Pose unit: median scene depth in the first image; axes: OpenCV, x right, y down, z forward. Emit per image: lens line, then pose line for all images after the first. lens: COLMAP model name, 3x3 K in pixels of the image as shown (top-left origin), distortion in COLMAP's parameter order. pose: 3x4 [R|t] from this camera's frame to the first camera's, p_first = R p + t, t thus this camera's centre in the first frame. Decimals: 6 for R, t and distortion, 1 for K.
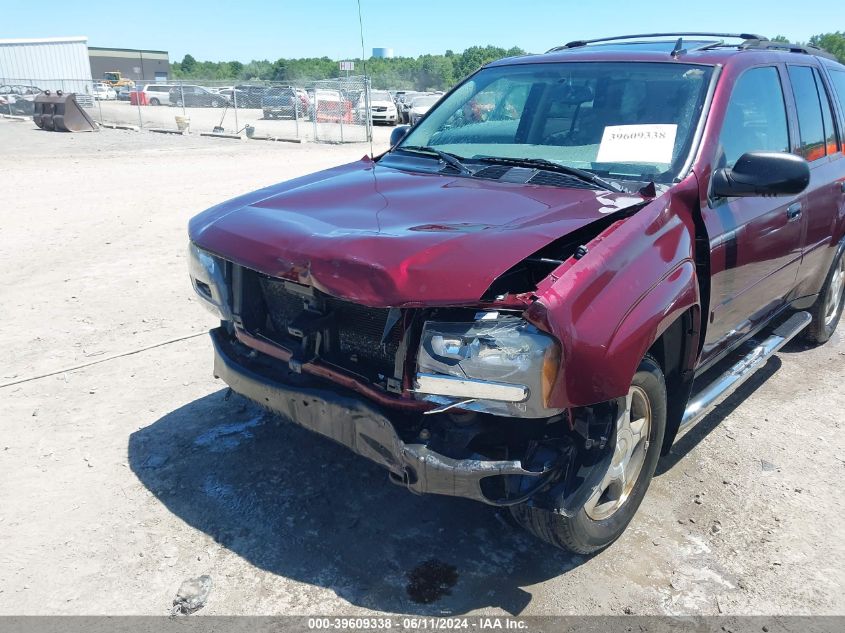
lens RADIAL K [[668.3, 0, 422.5], [0, 668.3, 316.5], [0, 0, 1]] dist [-0.014076, -0.005070]
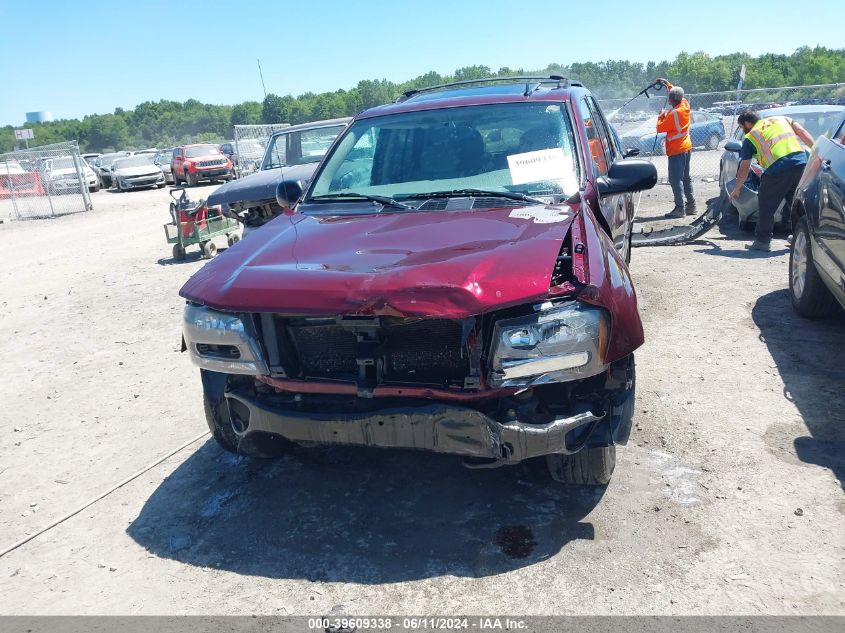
lens RADIAL K [[668.3, 0, 422.5], [0, 668.3, 316.5], [0, 0, 1]] dist [-0.014076, -0.005070]
pose [[0.897534, -0.199737, 0.393114, -0.487448], [0.223744, 0.974521, -0.015697, -0.010842], [-0.379962, 0.102045, 0.919356, -0.066336]]
